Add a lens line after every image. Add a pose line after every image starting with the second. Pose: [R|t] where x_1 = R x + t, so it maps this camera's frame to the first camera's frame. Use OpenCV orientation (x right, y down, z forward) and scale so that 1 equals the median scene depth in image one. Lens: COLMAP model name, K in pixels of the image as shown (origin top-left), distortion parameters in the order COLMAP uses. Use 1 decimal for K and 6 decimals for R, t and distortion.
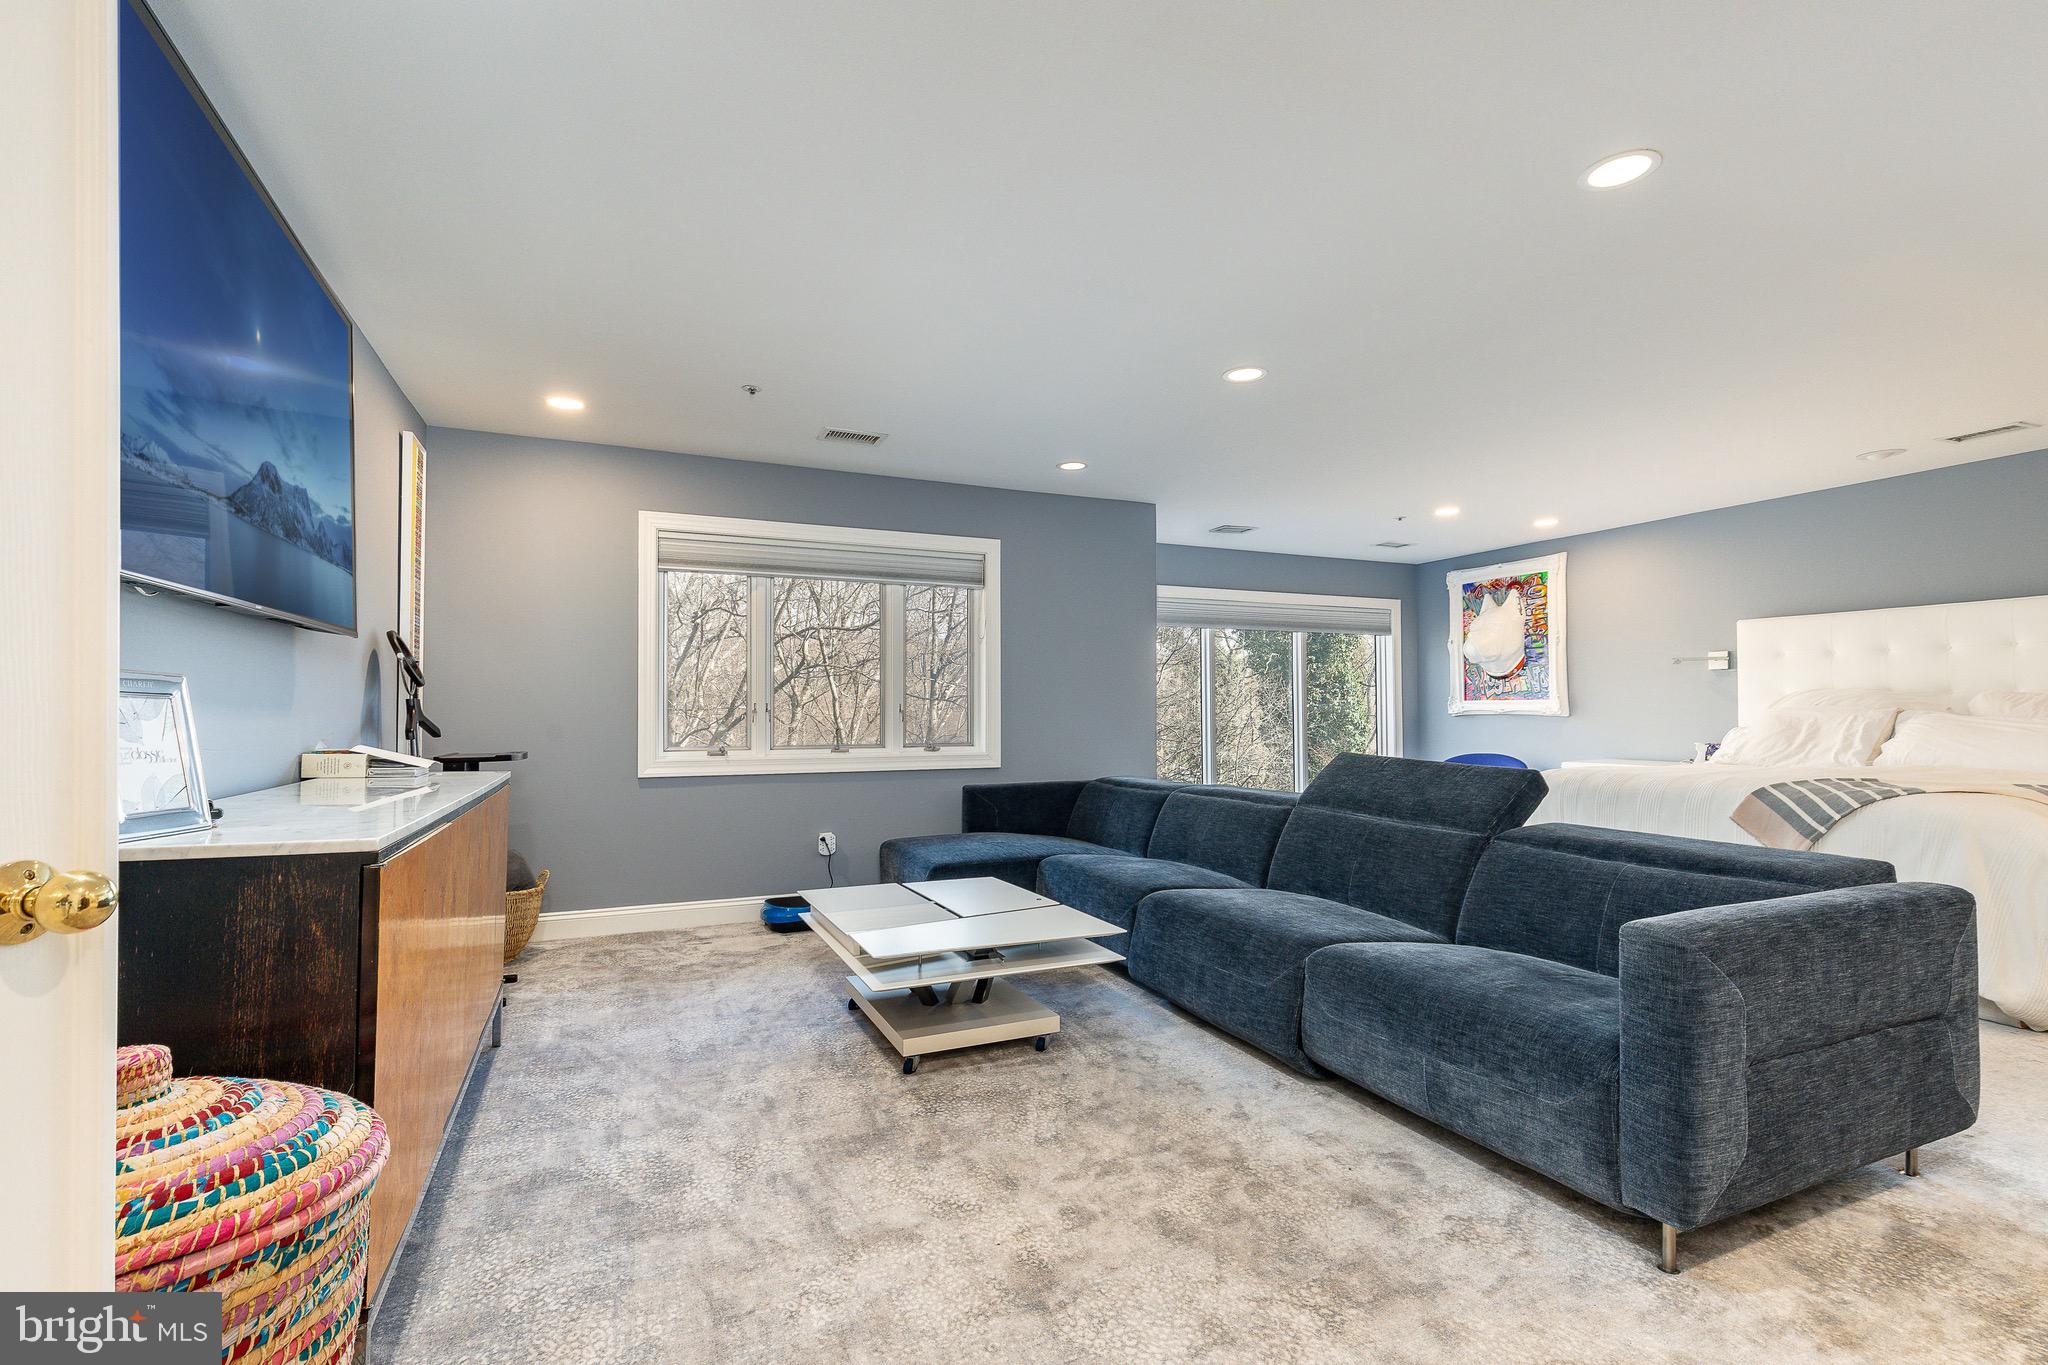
lens RADIAL K [[921.8, 0, 1014.4], [0, 921.8, 688.9], [0, 0, 1]] dist [0.001683, 0.000361]
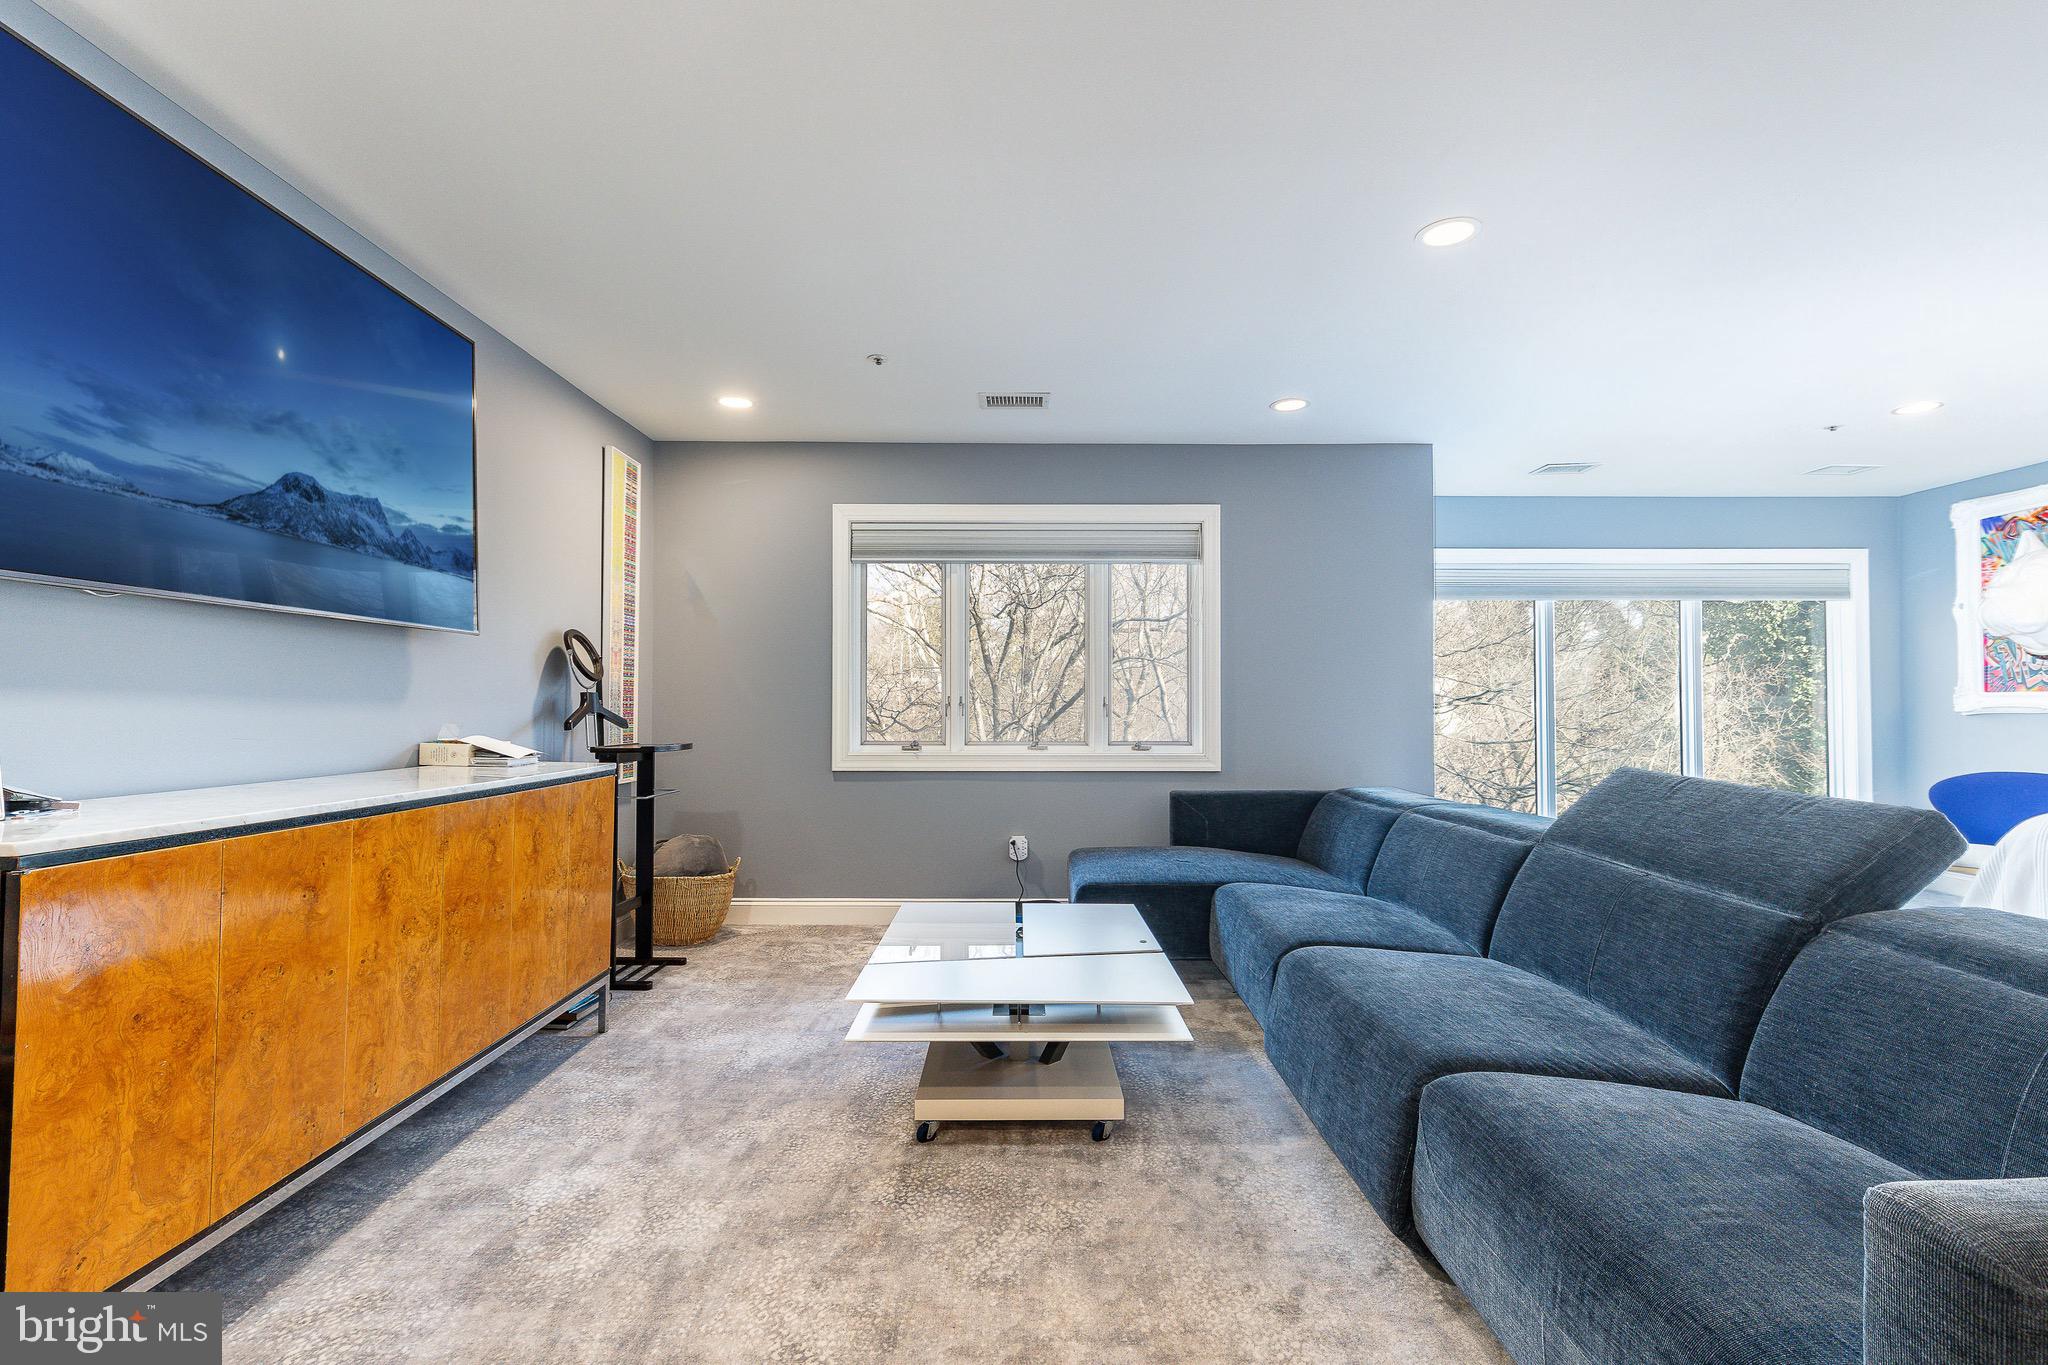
lens RADIAL K [[921.8, 0, 1016.2], [0, 921.8, 683.4], [0, 0, 1]] dist [0.001683, 0.000361]
pose [[0.917303, -0.006457, -0.398137, 0.202636], [0.007048, 0.999975, 0.000022, 0.003203], [0.398127, -0.002826, 0.917326, 0.185843]]
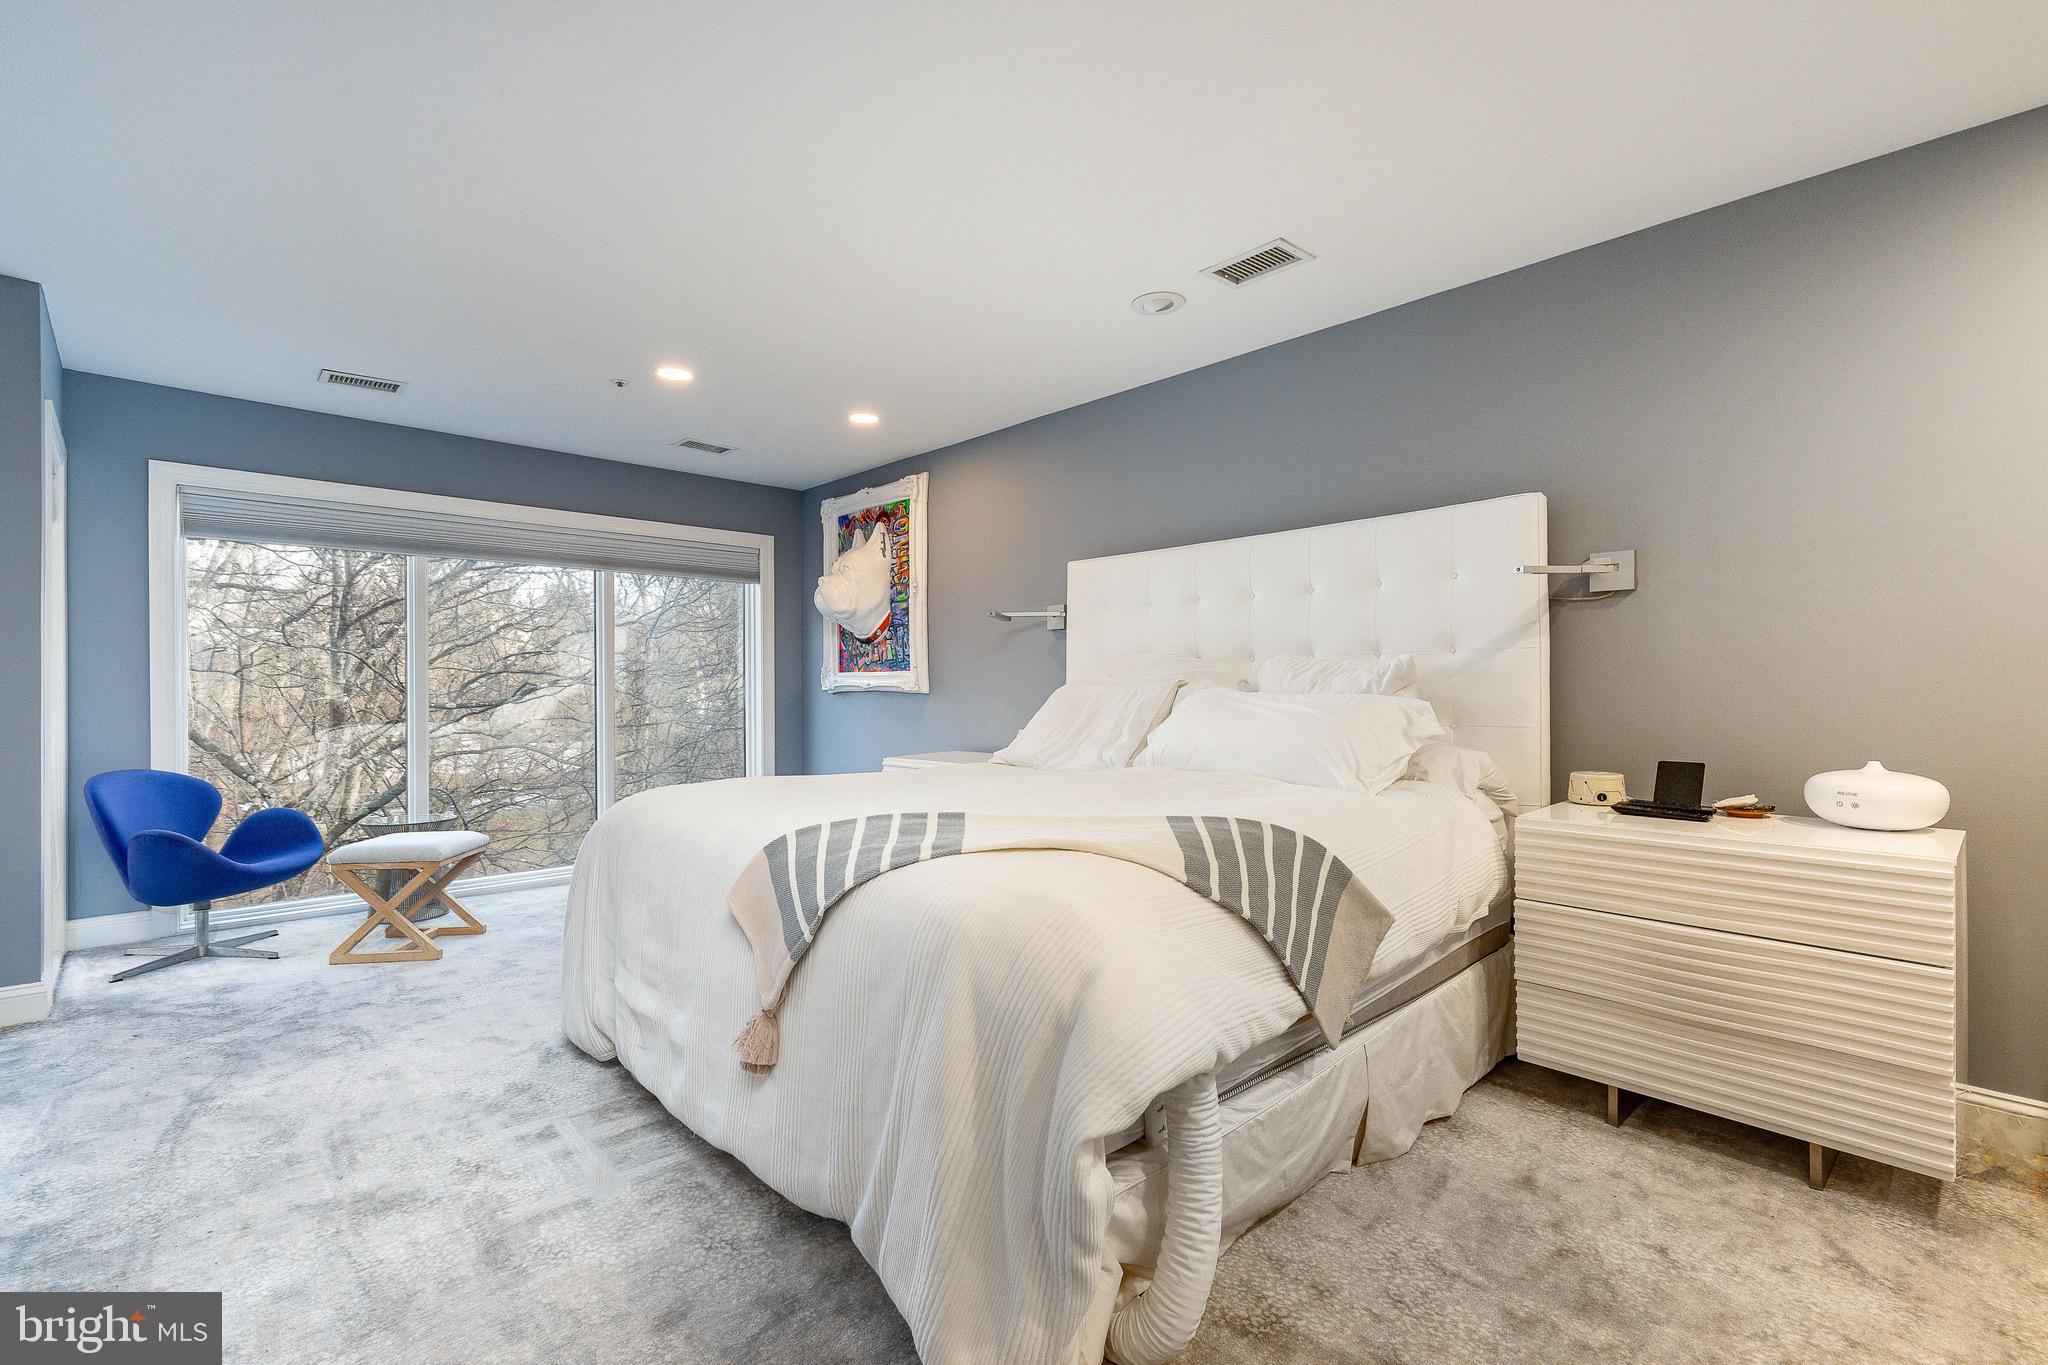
lens RADIAL K [[921.8, 0, 1026.9], [0, 921.8, 683.3], [0, 0, 1]] dist [0.001683, 0.000361]
pose [[0.942504, 0.001739, 0.334190, 0.720725], [-0.008042, 0.999815, 0.017480, 0.013833], [-0.334098, -0.019163, 0.942344, 0.460134]]
